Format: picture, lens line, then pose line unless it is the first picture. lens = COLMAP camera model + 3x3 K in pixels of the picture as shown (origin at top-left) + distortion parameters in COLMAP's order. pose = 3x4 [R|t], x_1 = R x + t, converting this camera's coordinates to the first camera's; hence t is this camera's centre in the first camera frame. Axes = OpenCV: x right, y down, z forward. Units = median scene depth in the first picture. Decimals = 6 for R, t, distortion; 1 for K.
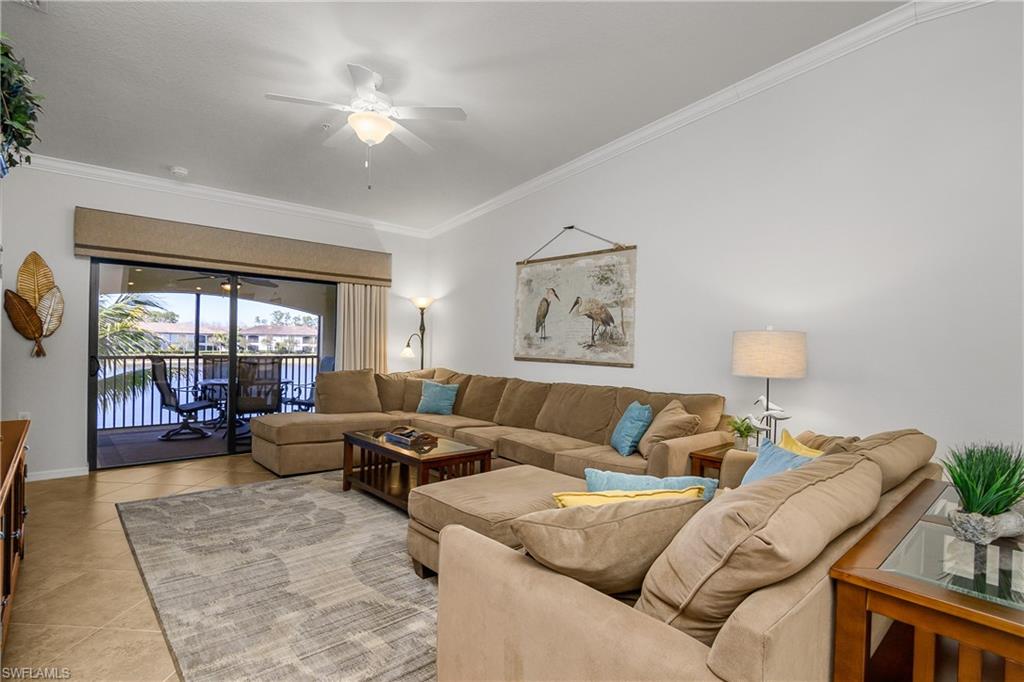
lens RADIAL K [[498.3, 0, 506.9], [0, 498.3, 345.5], [0, 0, 1]] dist [-0.020495, 0.000269]
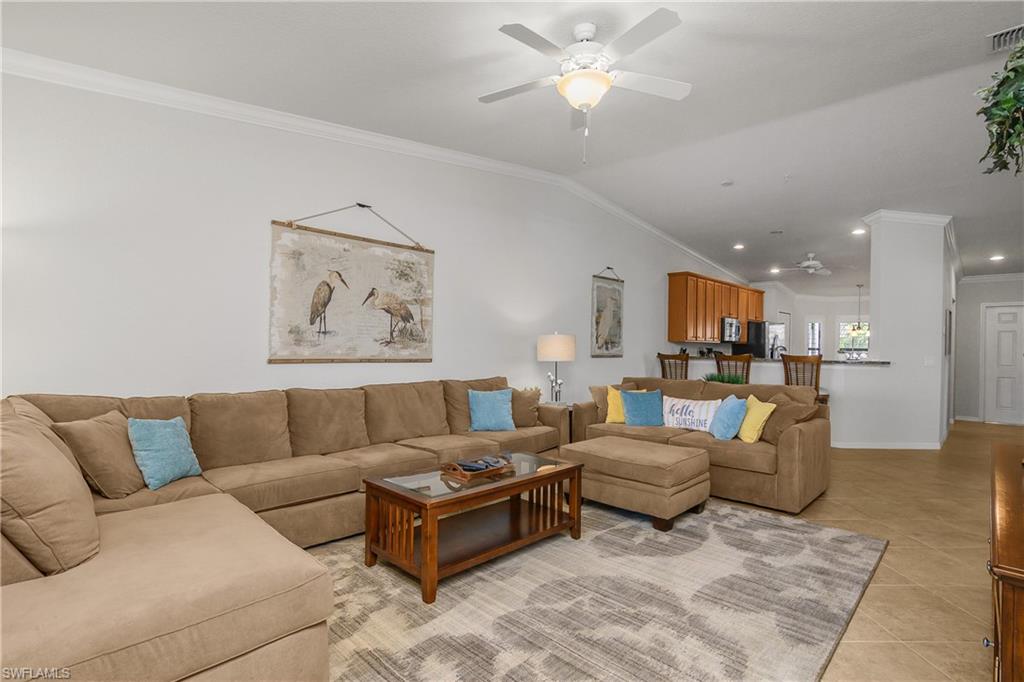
lens RADIAL K [[498.3, 0, 506.3], [0, 498.3, 343.0], [0, 0, 1]] dist [-0.020495, 0.000269]
pose [[-0.053409, -0.019650, 0.998379, -0.793597], [-0.015373, 0.999704, 0.018854, -0.019686], [-0.998454, -0.014341, -0.053695, 0.836084]]
